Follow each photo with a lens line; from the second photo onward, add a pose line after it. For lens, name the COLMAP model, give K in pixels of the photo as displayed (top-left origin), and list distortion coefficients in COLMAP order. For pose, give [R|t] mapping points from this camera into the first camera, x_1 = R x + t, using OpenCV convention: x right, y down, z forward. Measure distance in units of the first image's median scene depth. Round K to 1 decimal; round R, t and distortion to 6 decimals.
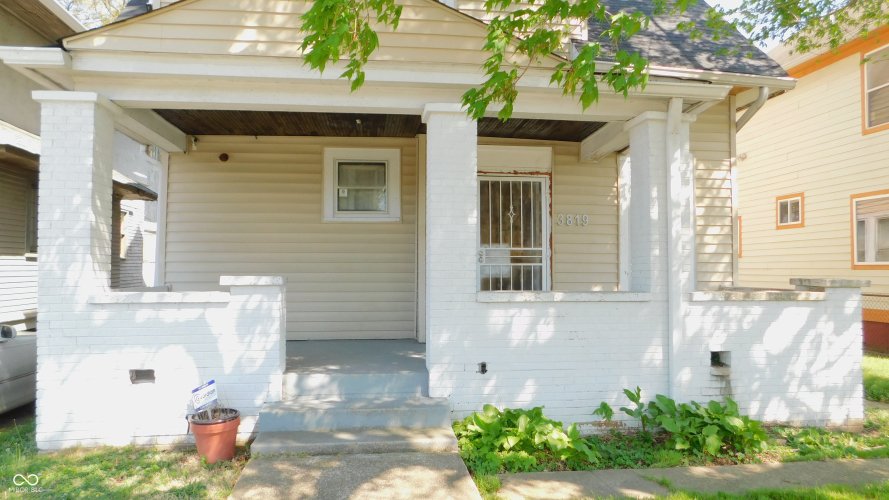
lens RADIAL K [[585.4, 0, 444.5], [0, 585.4, 250.0], [0, 0, 1]] dist [-0.068896, 0.052360]
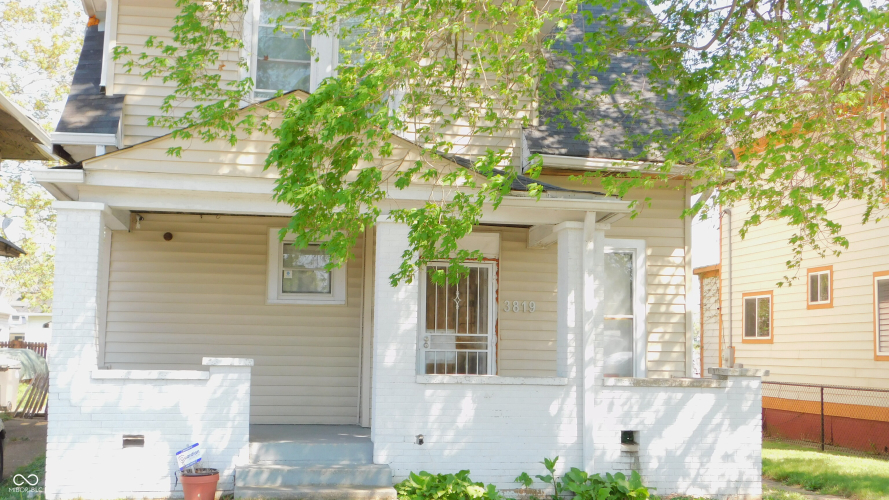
lens RADIAL K [[1032.7, 0, 444.5], [0, 1032.7, 250.0], [0, 0, 1]] dist [-0.053427, 0.001066]
pose [[0.998511, 0.021078, 0.050308, 0.001767], [-0.017777, 0.997716, -0.065172, -0.031012], [-0.051566, 0.064180, 0.996605, -0.766202]]
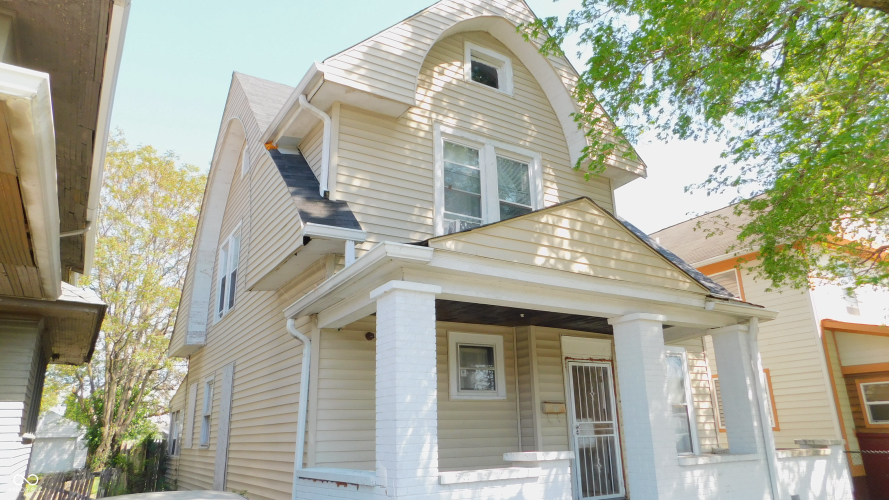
lens RADIAL K [[585.4, 0, 444.5], [0, 585.4, 250.0], [0, 0, 1]] dist [-0.068896, 0.052360]
pose [[0.909161, 0.106946, 0.402478, -0.696280], [0.009369, 0.960965, -0.276512, -0.016336], [-0.416339, 0.255165, 0.872670, -0.016334]]
